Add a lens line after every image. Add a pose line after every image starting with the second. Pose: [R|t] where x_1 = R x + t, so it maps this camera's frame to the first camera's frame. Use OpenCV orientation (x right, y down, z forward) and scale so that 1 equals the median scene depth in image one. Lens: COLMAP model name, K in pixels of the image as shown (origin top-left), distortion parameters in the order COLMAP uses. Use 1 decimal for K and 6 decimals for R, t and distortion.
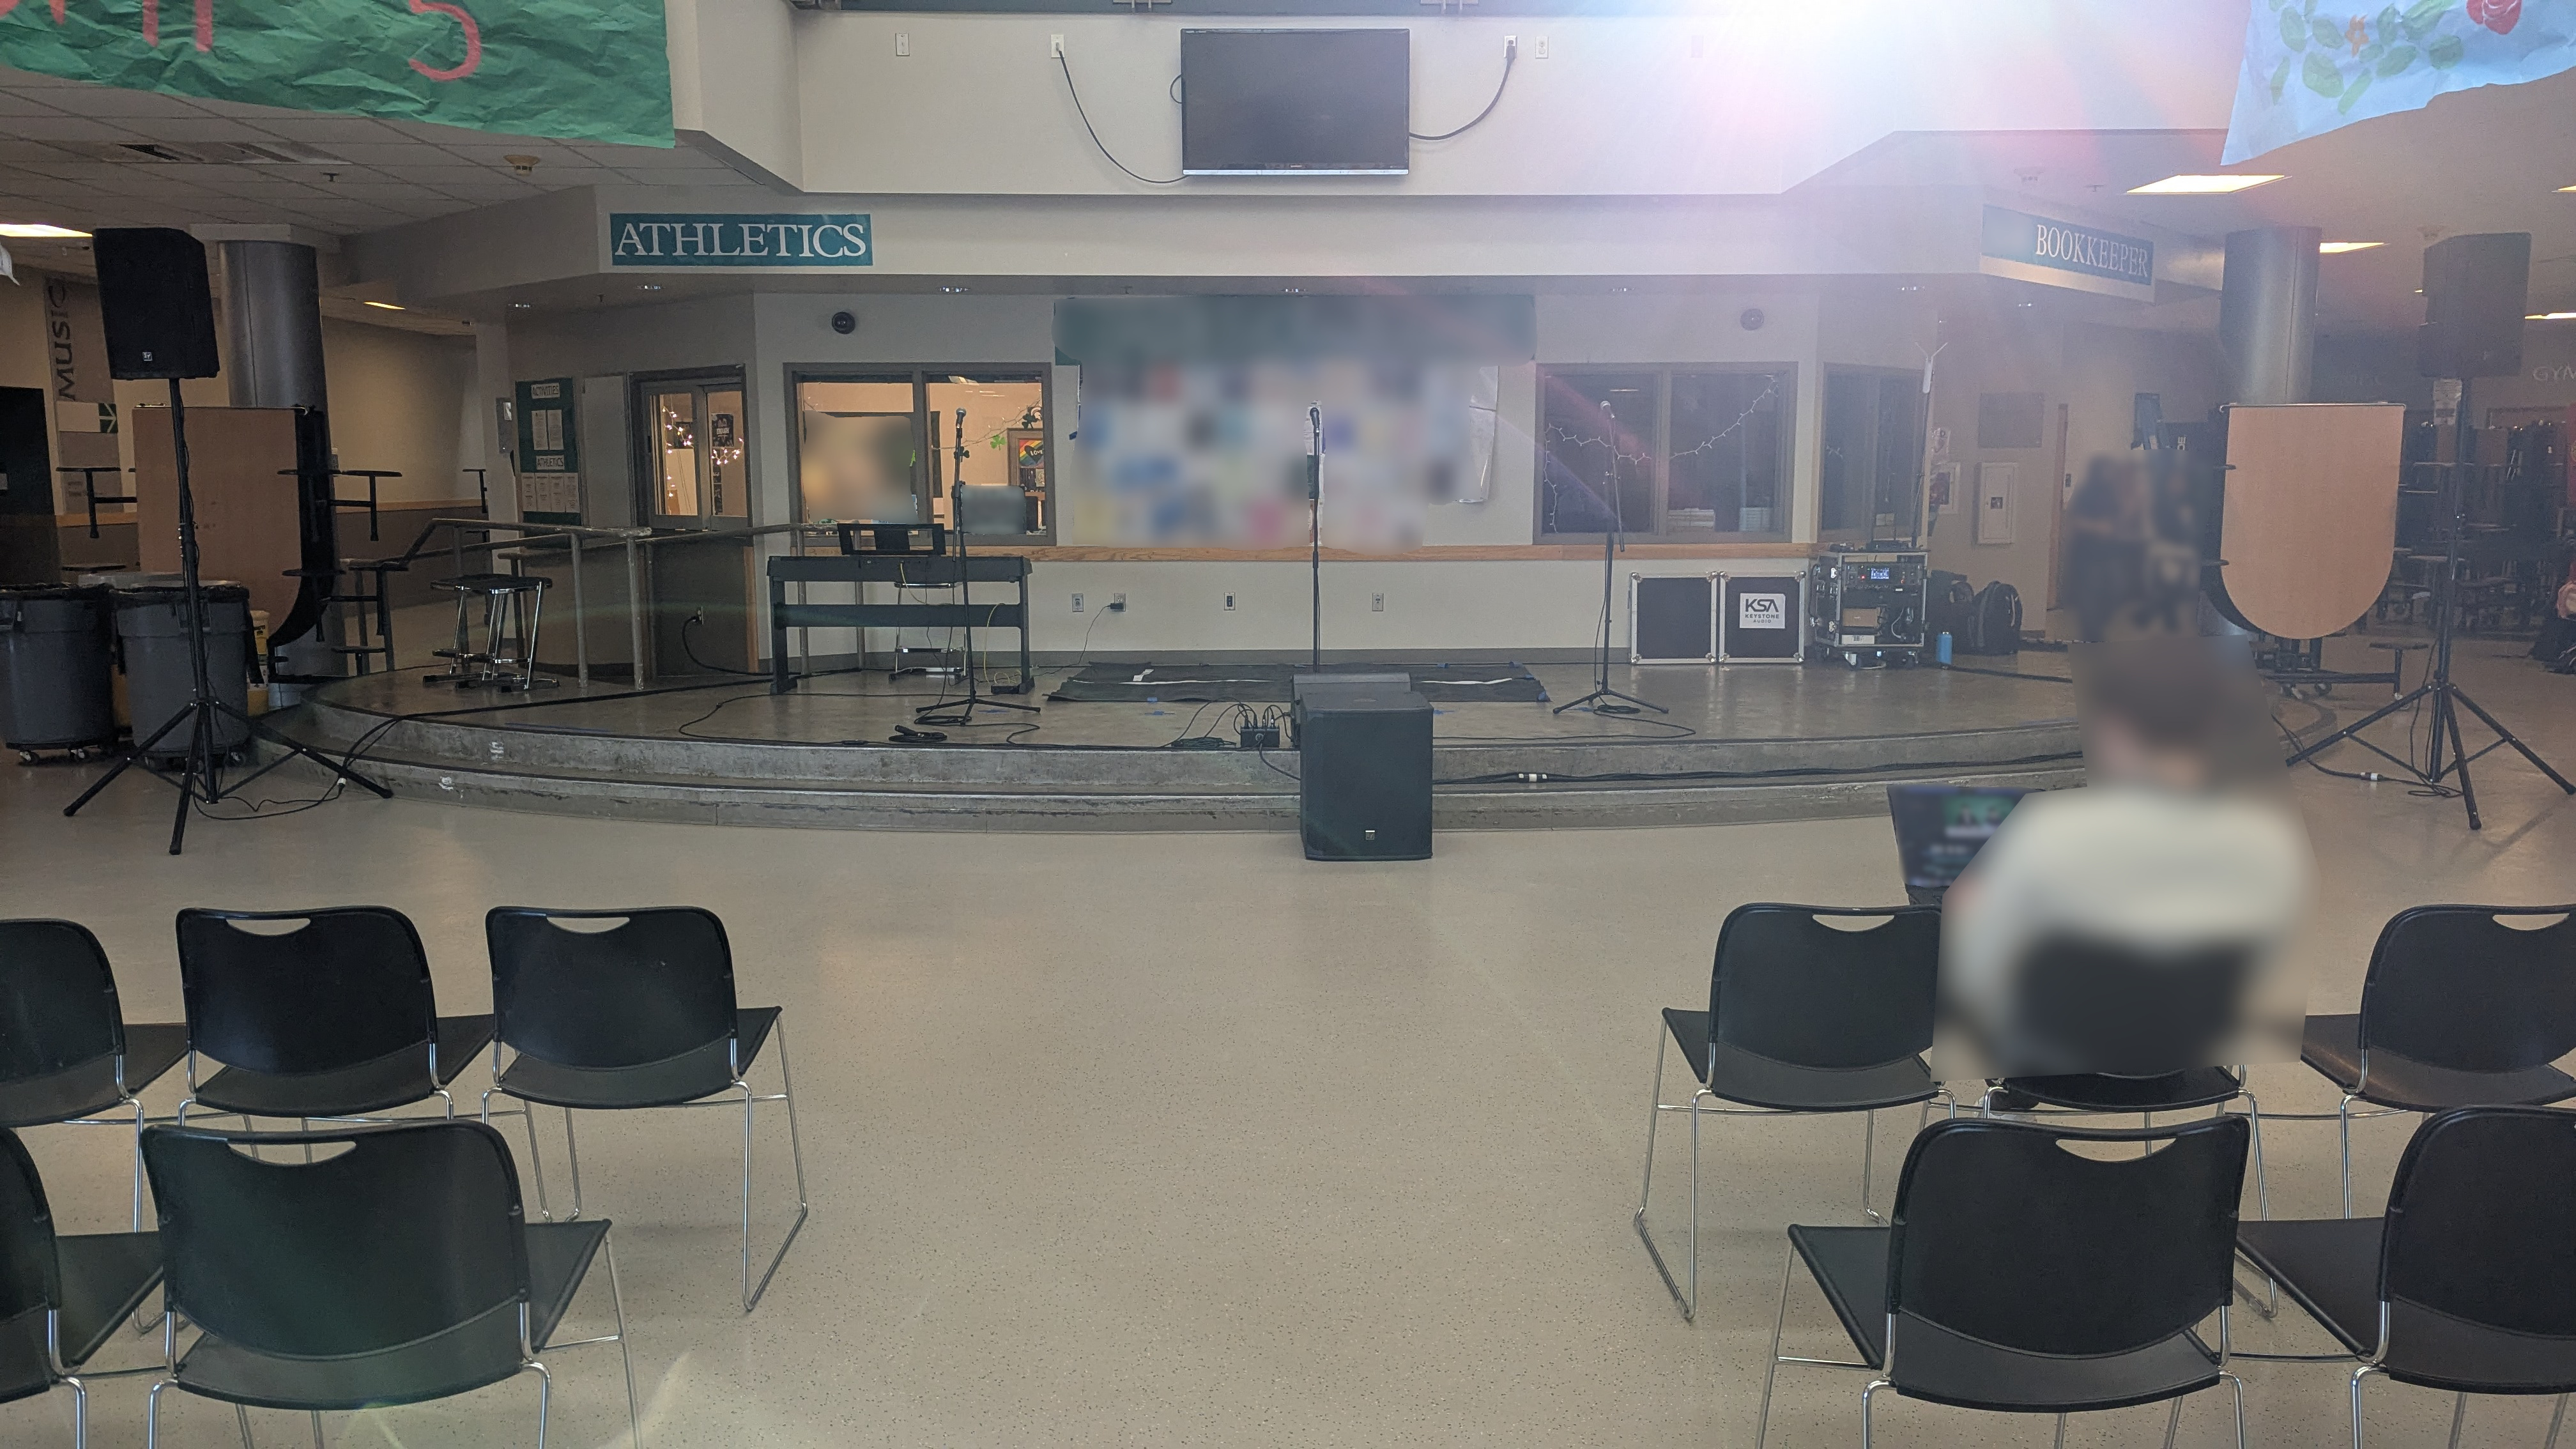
lens RADIAL K [[1761.6, 0, 1288.0], [0, 1761.6, 724.5], [0, 0, 1]] dist [0.003650, -0.065852]
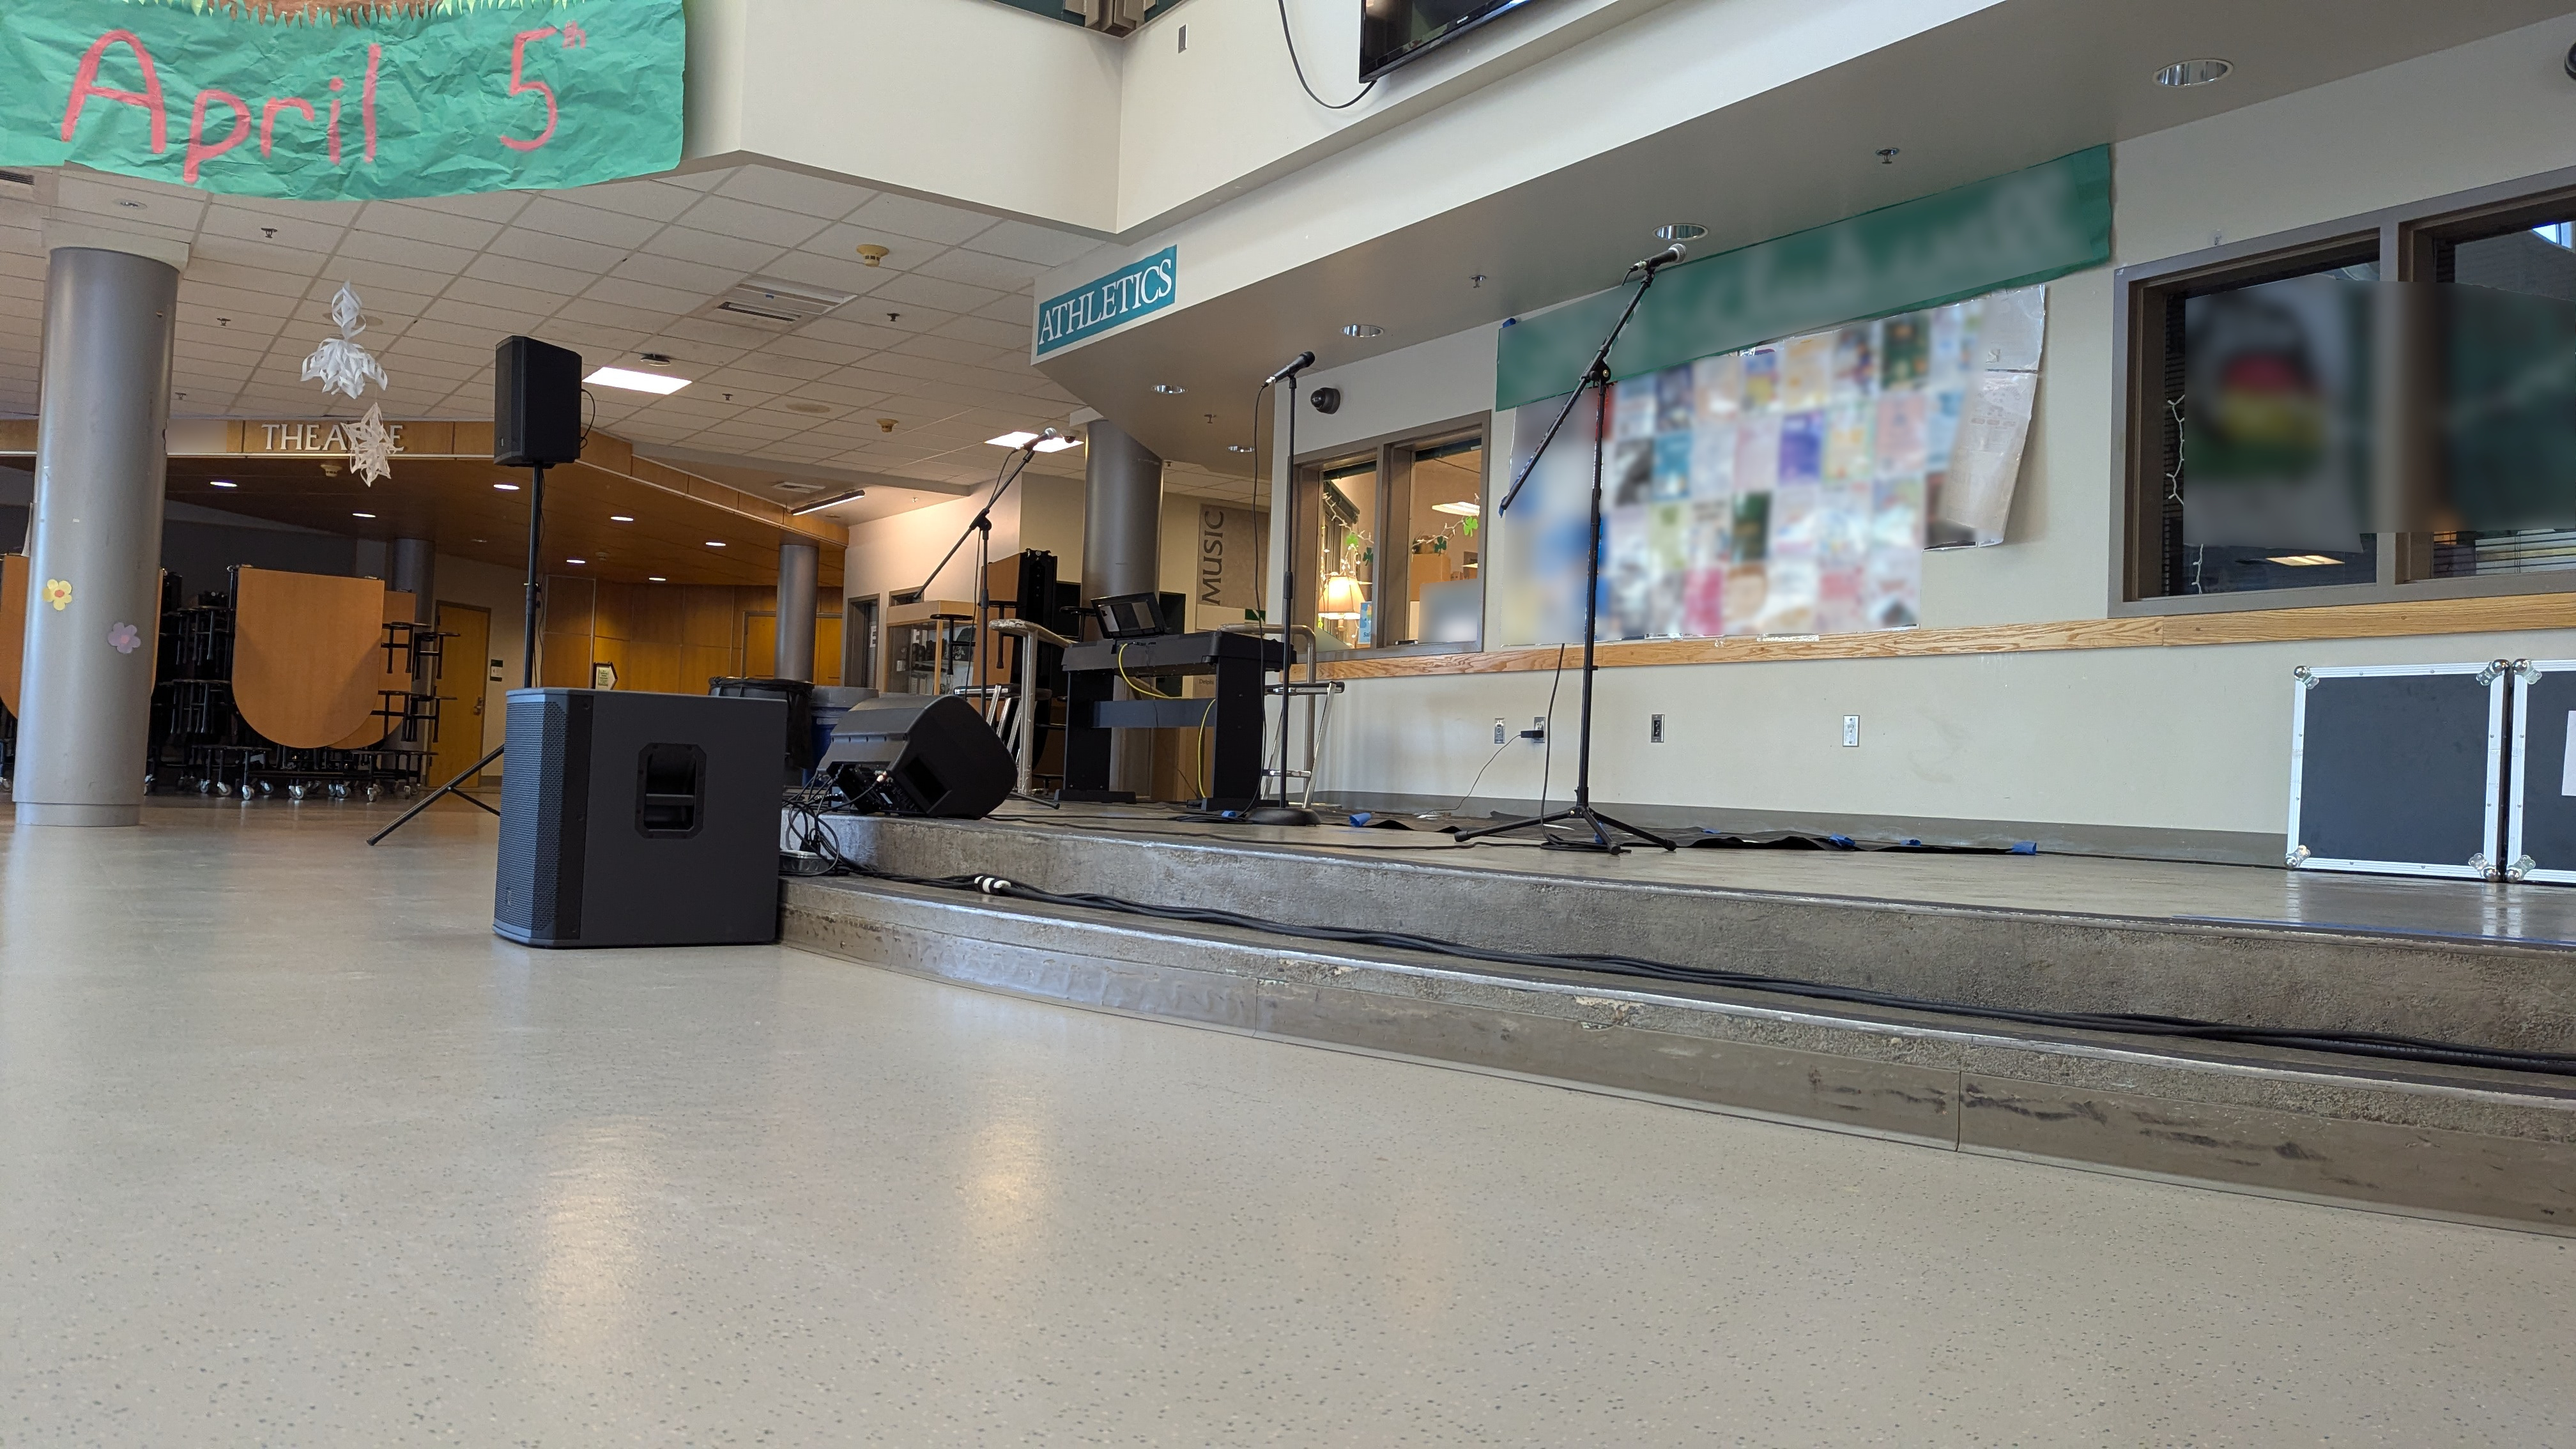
lens RADIAL K [[1761.6, 0, 1288.0], [0, 1761.6, 724.5], [0, 0, 1]] dist [0.003650, -0.065852]
pose [[0.548636, -0.005079, -0.836046, 0.501802], [-0.154364, 0.982174, -0.107264, 0.020871], [0.821687, 0.187905, 0.538072, 0.629416]]
